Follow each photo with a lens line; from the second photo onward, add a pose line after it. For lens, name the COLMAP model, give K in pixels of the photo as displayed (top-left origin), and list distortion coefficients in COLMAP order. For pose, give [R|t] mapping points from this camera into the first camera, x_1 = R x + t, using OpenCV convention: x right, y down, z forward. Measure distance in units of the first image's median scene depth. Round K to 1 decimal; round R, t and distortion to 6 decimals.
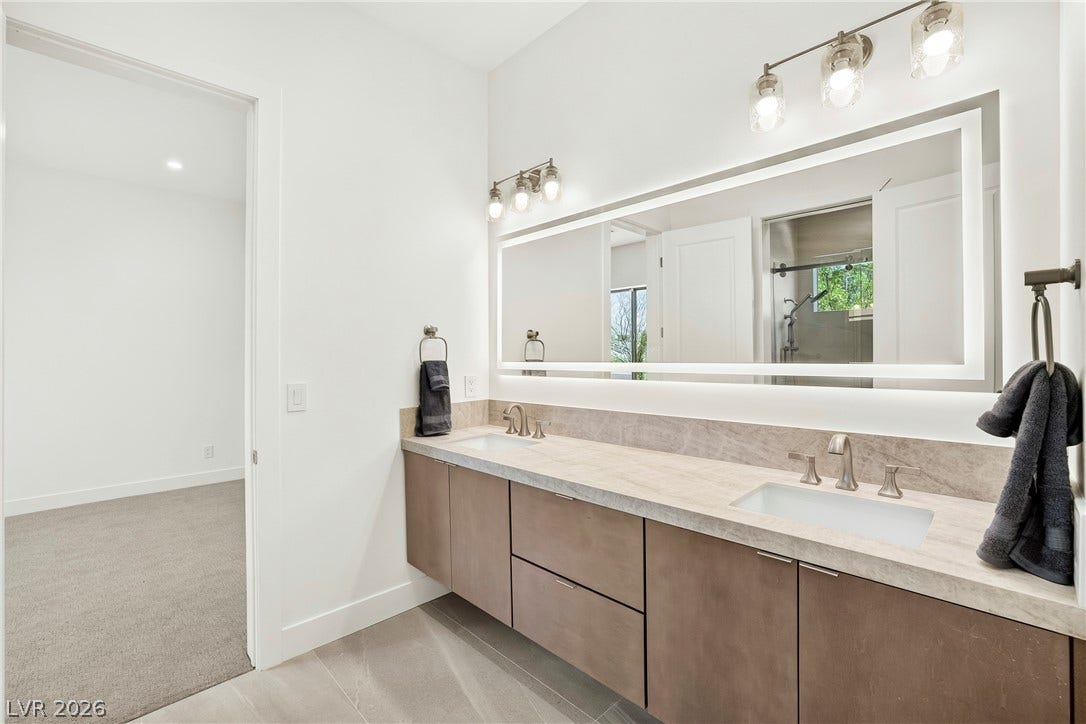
lens RADIAL K [[475.5, 0, 539.7], [0, 475.5, 353.7], [0, 0, 1]] dist [-0.015761, 0.000269]
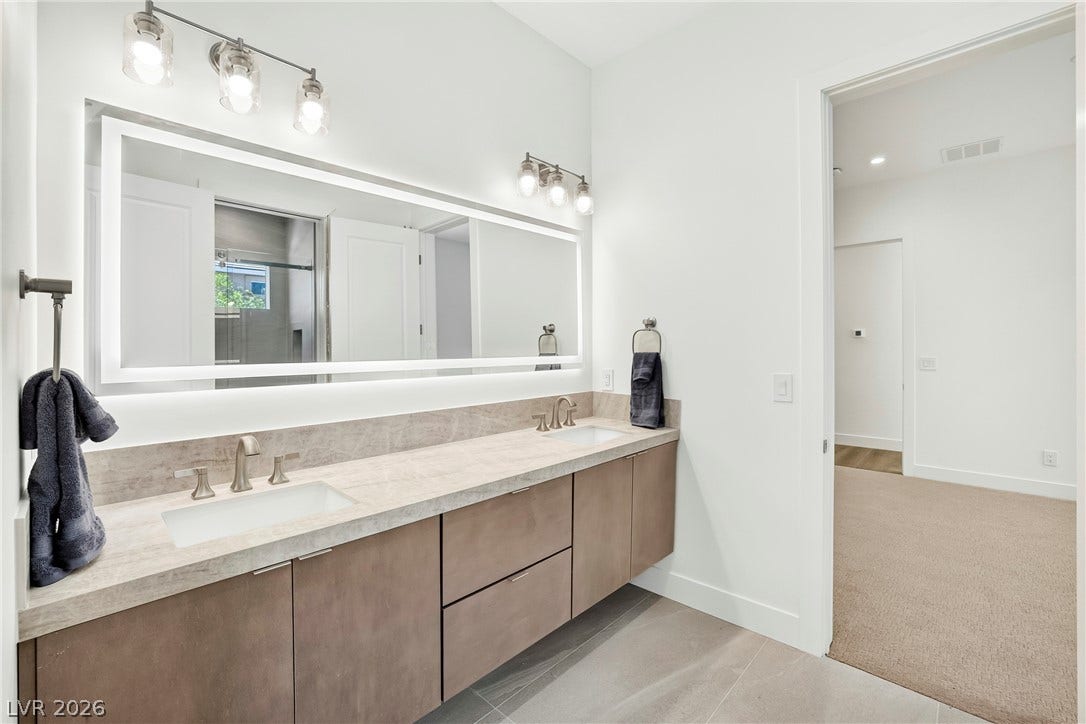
lens RADIAL K [[475.5, 0, 538.5], [0, 475.5, 353.4], [0, 0, 1]] dist [-0.015761, 0.000269]
pose [[-0.054614, 0.004997, 0.998495, -0.814978], [0.010500, 0.999935, -0.004430, 0.013562], [-0.998452, 0.010243, -0.054663, 0.863593]]
